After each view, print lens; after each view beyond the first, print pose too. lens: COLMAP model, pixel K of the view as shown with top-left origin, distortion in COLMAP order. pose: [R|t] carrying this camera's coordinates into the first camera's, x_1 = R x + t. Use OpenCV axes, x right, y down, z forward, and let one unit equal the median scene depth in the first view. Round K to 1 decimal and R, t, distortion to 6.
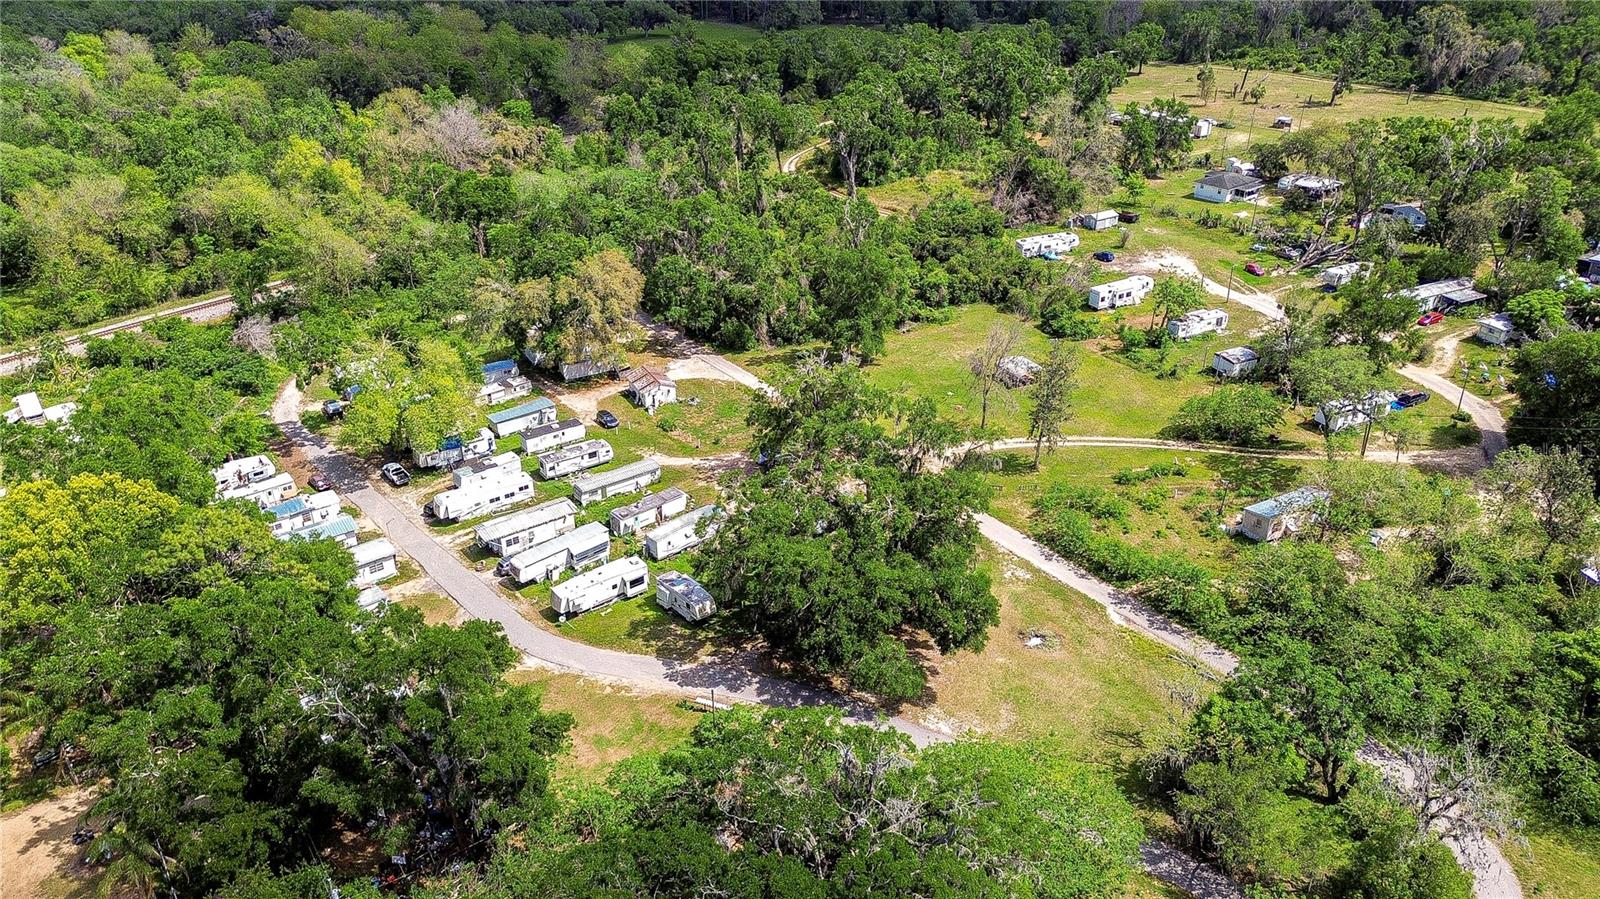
lens RADIAL K [[1145.3, 0, 800.0], [0, 1145.3, 449.5], [0, 0, 1]] dist [0.136454, -0.147259]
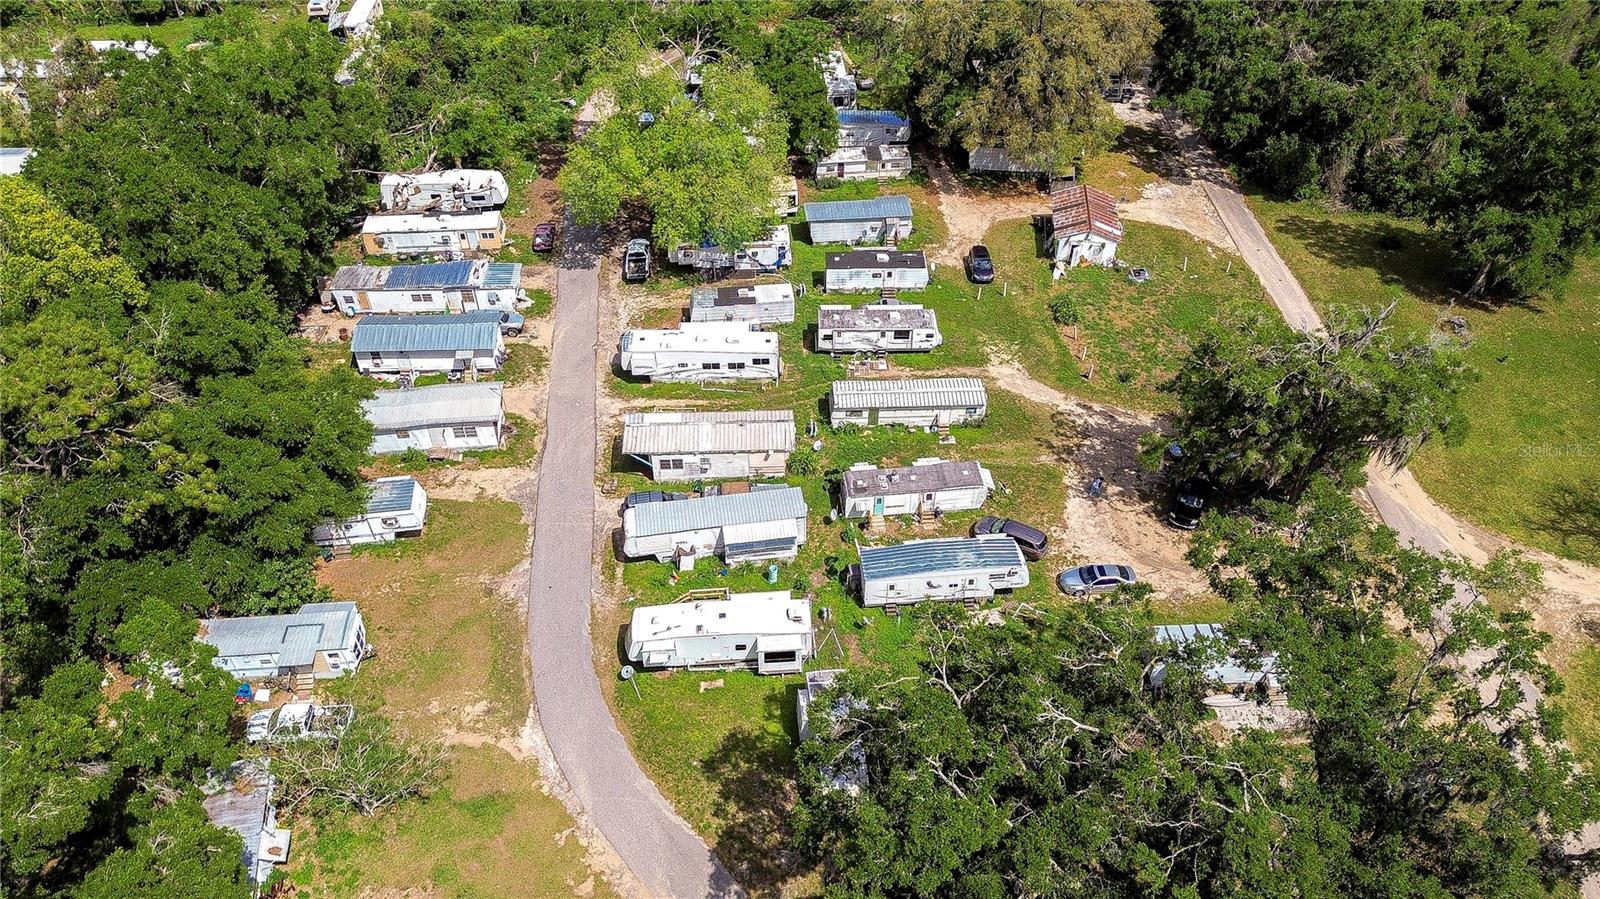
lens RADIAL K [[1145.3, 0, 800.0], [0, 1145.3, 449.5], [0, 0, 1]] dist [0.136454, -0.147259]
pose [[0.834416, 0.386934, -0.392468, 0.029571], [-0.269498, 0.907624, 0.321853, -0.115966], [0.480749, -0.162790, 0.861614, 0.453825]]
